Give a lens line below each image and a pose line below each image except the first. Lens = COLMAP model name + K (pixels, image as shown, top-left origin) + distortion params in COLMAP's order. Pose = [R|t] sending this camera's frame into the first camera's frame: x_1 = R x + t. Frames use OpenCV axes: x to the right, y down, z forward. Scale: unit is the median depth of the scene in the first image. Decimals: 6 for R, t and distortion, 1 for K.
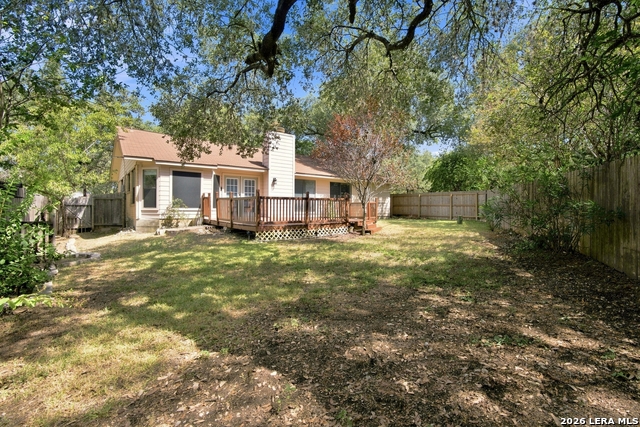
lens RADIAL K [[290.4, 0, 322.8], [0, 290.4, 210.0], [0, 0, 1]] dist [0.001392, 0.000347]
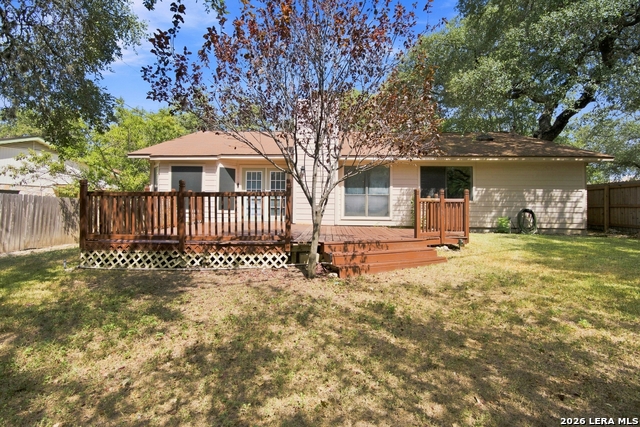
lens RADIAL K [[290.4, 0, 317.3], [0, 290.4, 209.5], [0, 0, 1]] dist [0.001392, 0.000347]
pose [[0.766884, 0.004343, -0.641772, 0.365764], [-0.007815, 0.999966, -0.002571, -0.007721], [0.641739, 0.006987, 0.766892, 0.606748]]
